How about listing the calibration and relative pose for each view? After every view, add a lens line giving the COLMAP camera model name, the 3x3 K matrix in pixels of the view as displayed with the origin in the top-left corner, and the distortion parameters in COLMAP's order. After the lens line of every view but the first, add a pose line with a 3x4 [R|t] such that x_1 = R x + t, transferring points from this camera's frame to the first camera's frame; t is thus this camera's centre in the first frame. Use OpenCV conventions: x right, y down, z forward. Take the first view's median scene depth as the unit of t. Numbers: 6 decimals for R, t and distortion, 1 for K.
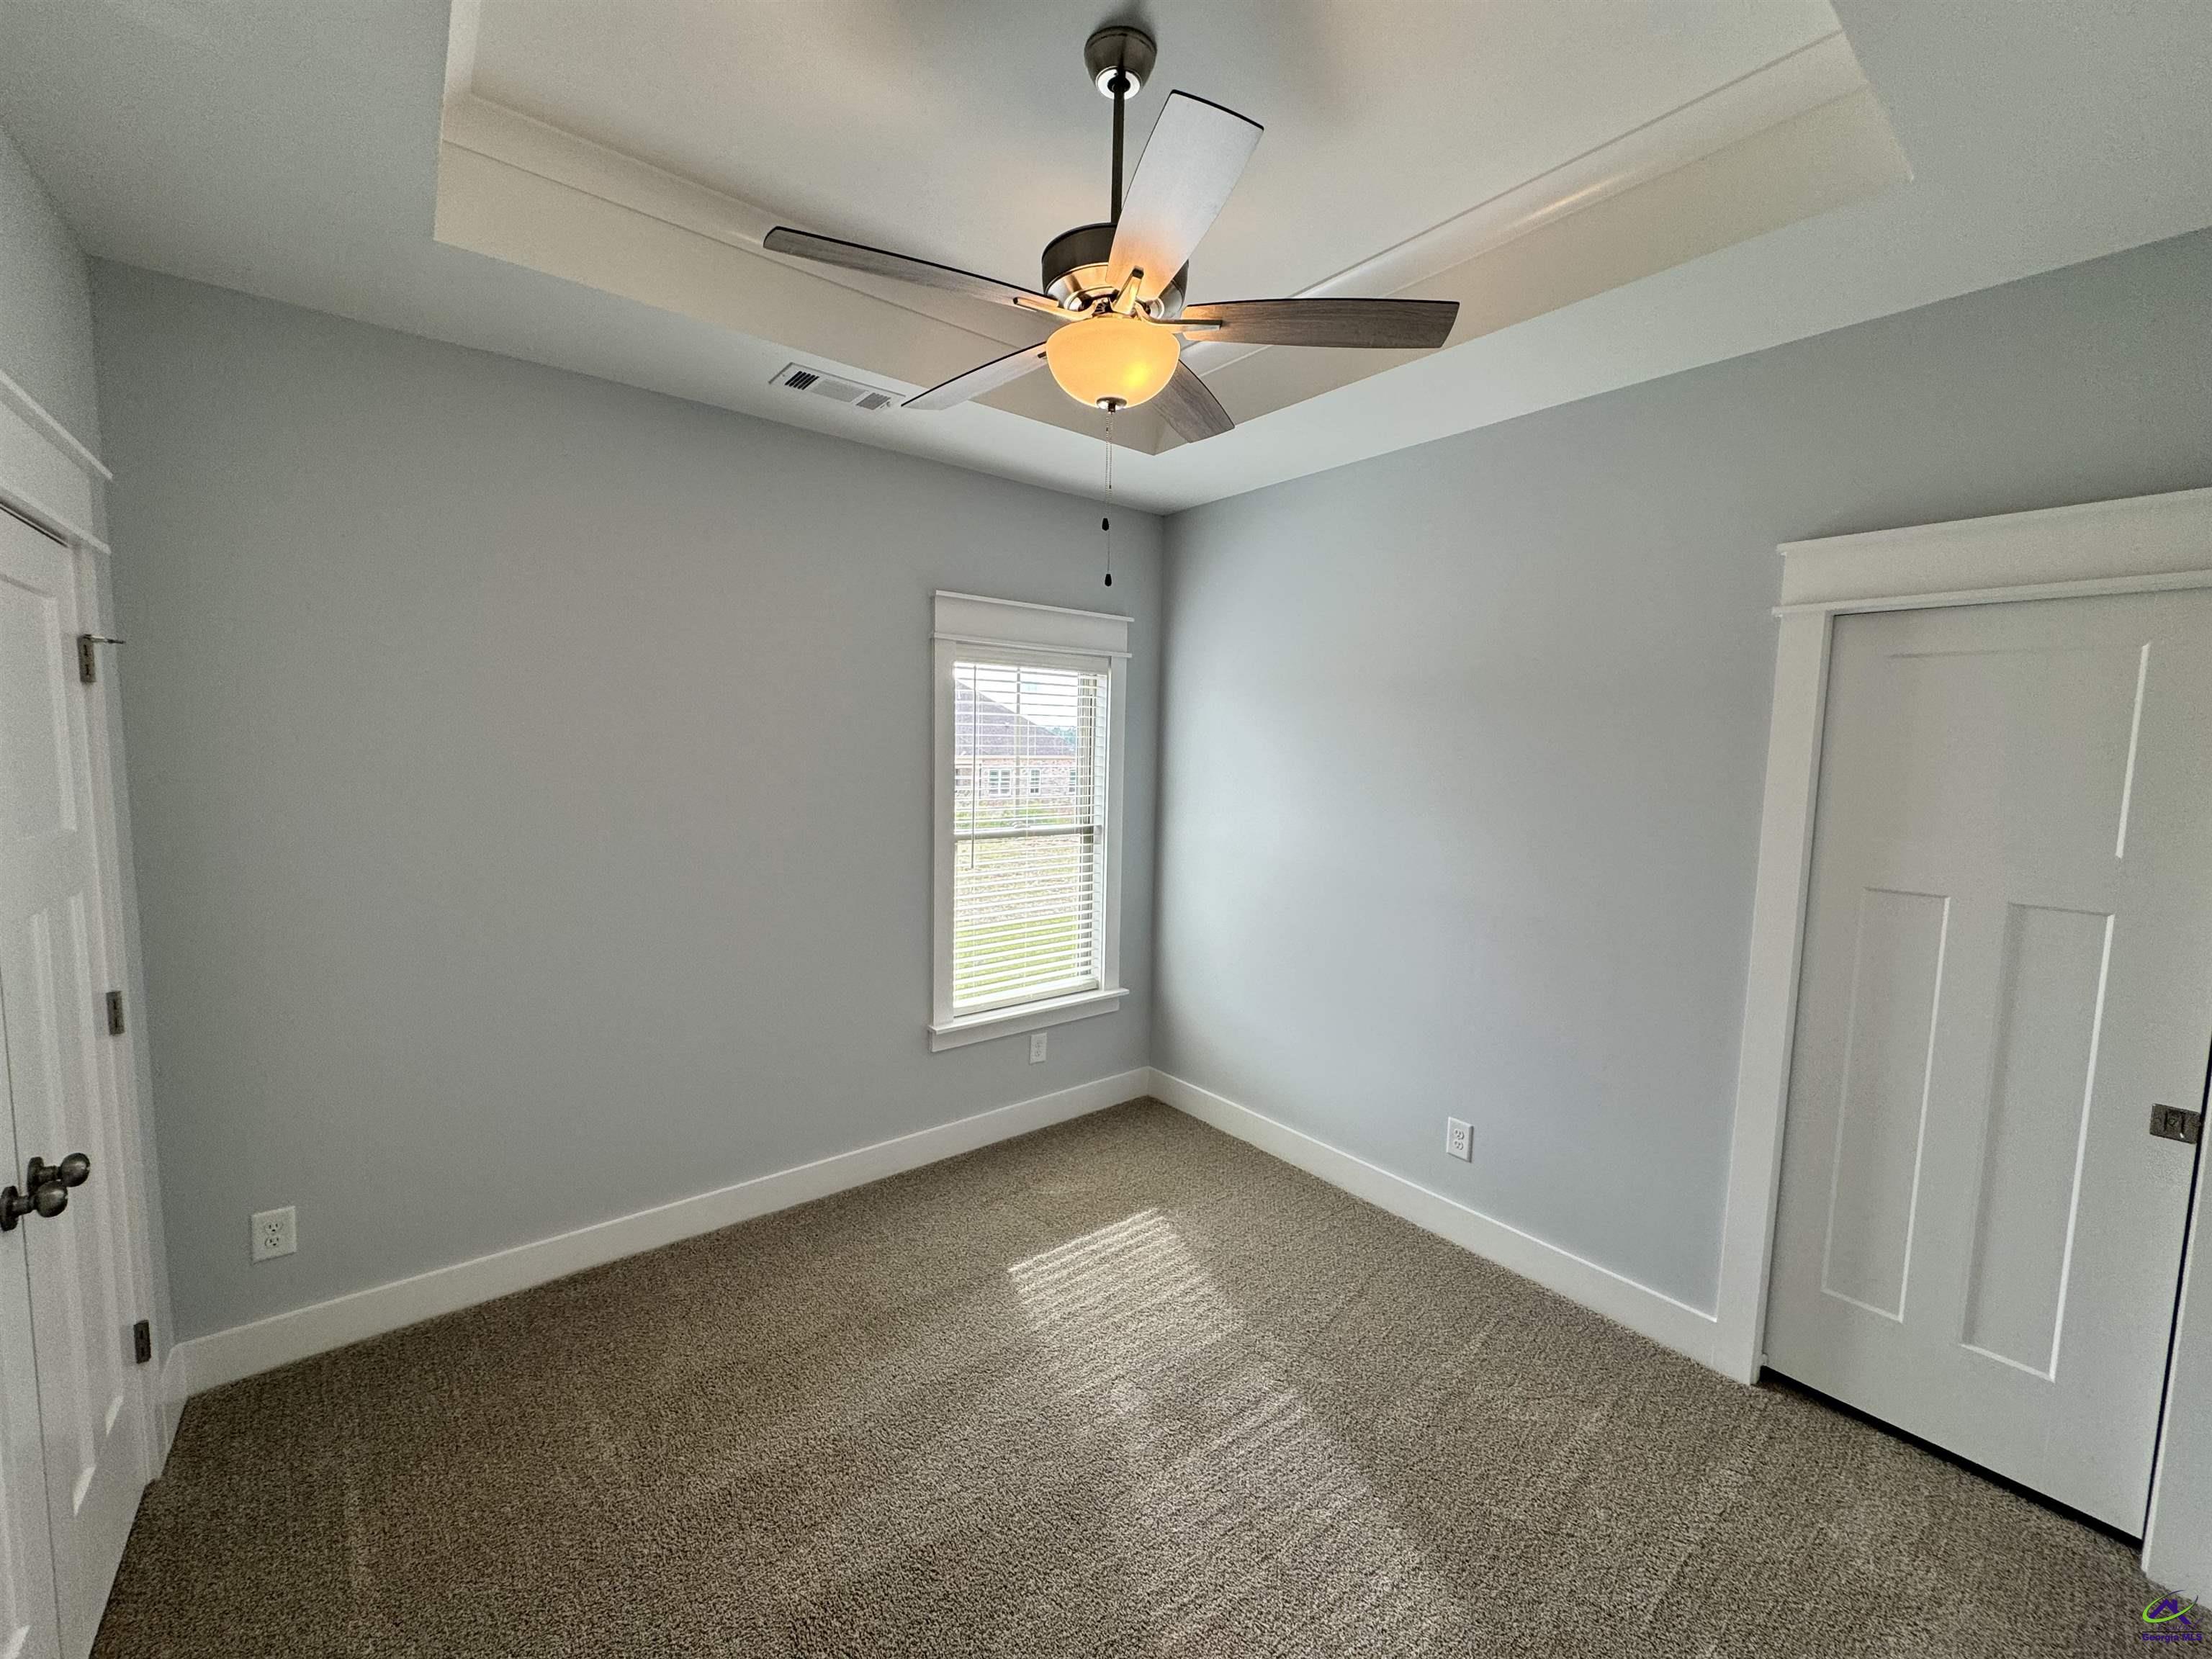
lens RADIAL K [[875.4, 0, 1105.6], [0, 875.4, 824.2], [0, 0, 1]] dist [0.001098, 0.000391]
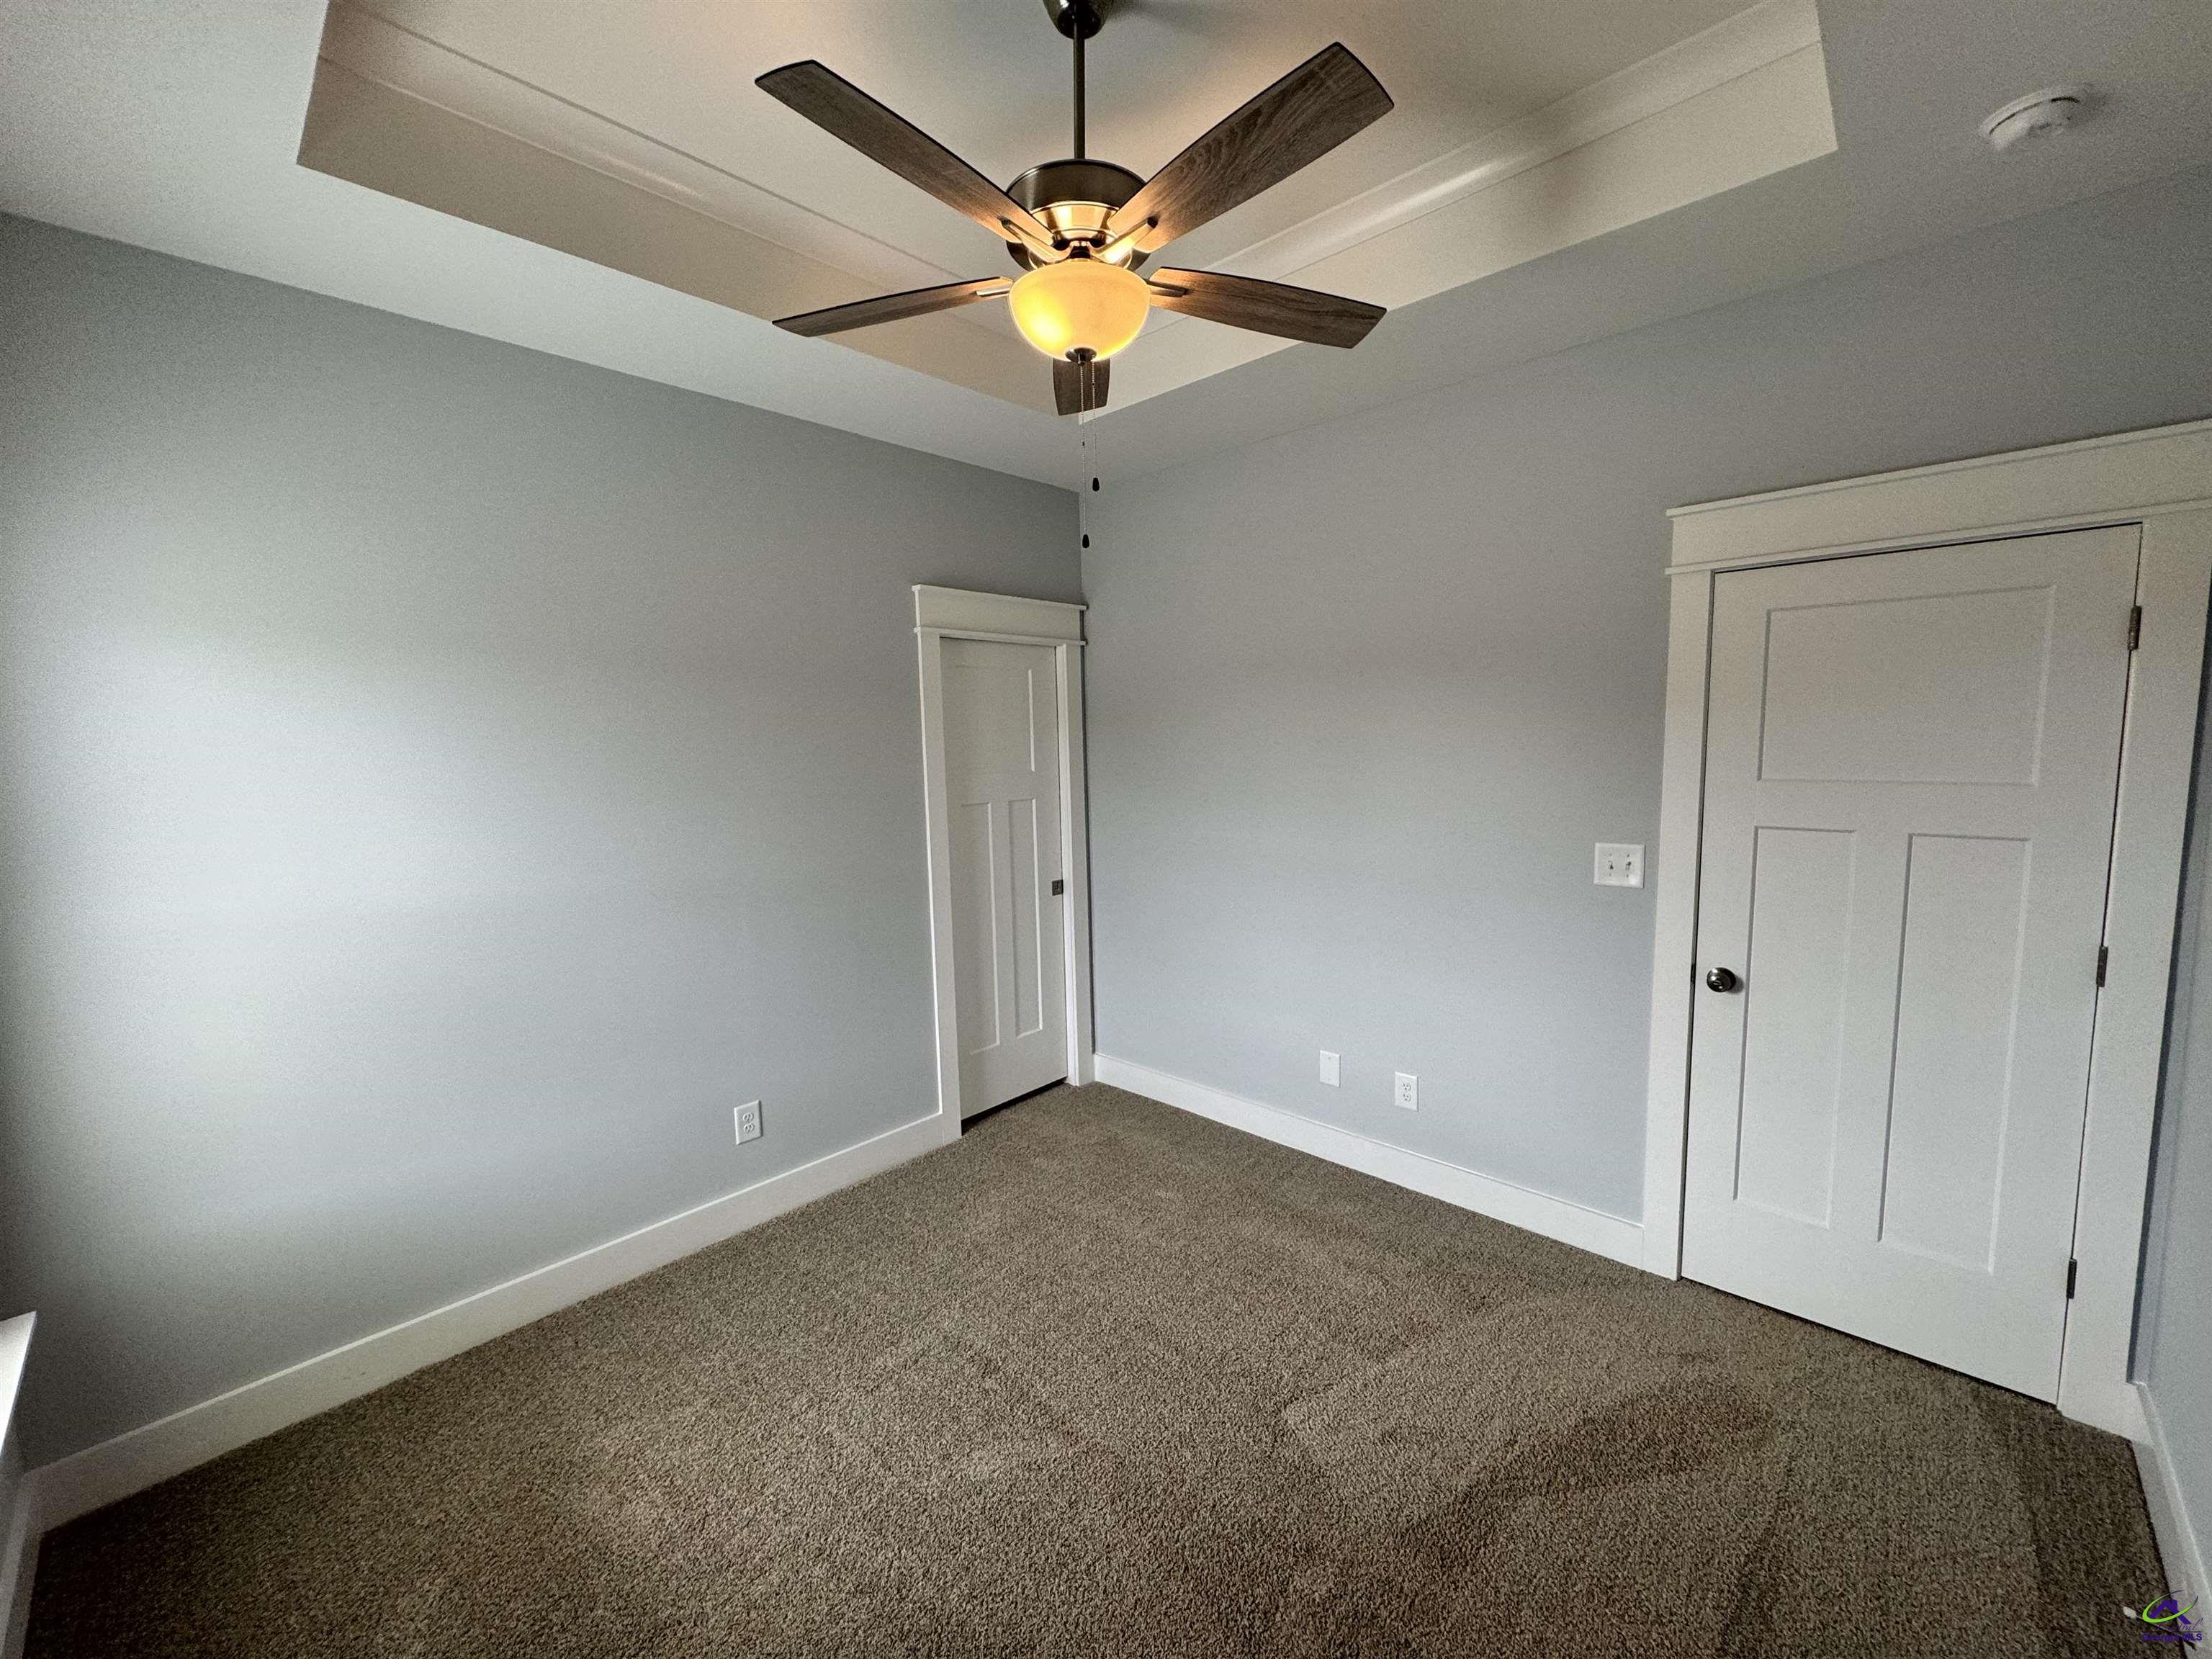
lens RADIAL K [[875.4, 0, 1105.6], [0, 875.4, 824.2], [0, 0, 1]] dist [0.001098, 0.000391]
pose [[-0.128229, -0.118171, 0.984679, -0.828174], [0.111968, 0.984803, 0.132767, -0.083180], [-0.985404, 0.127277, -0.113049, 0.951991]]
